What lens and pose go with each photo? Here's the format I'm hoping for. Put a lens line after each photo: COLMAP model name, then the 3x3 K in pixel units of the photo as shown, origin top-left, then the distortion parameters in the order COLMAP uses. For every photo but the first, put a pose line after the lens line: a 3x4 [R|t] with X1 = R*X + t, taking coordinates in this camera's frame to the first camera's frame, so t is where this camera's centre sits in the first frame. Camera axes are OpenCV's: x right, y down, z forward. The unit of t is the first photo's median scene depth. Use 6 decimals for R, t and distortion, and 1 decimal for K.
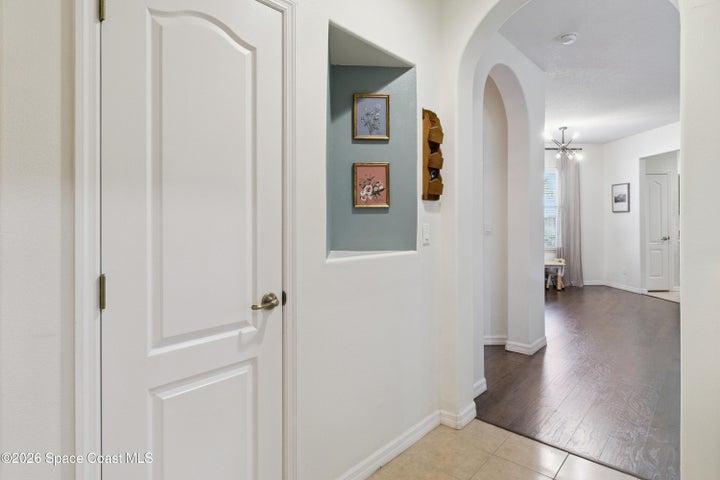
lens RADIAL K [[400.3, 0, 360.0], [0, 400.3, 224.5], [0, 0, 1]] dist [0.005113, 0.001683]
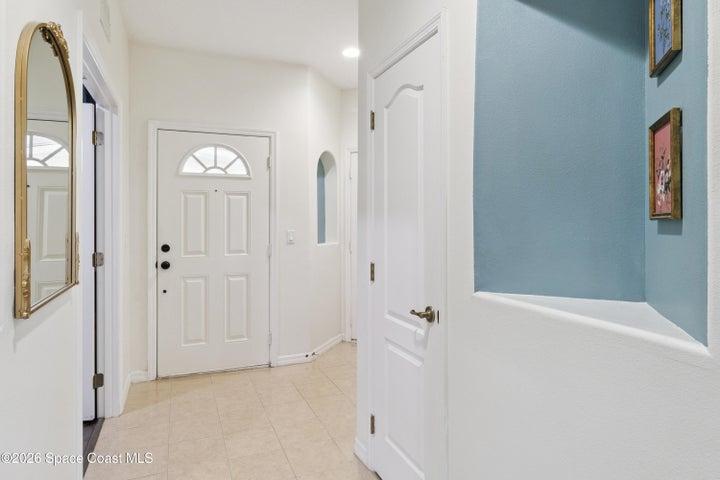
lens RADIAL K [[421.1, 0, 359.7], [0, 421.1, 227.5], [0, 0, 1]] dist [-0.002725, -0.000177]
pose [[-0.410174, 0.014205, -0.911896, 0.914243], [-0.005269, 0.999825, 0.017945, -0.061400], [0.911992, 0.012165, -0.410028, 1.343571]]
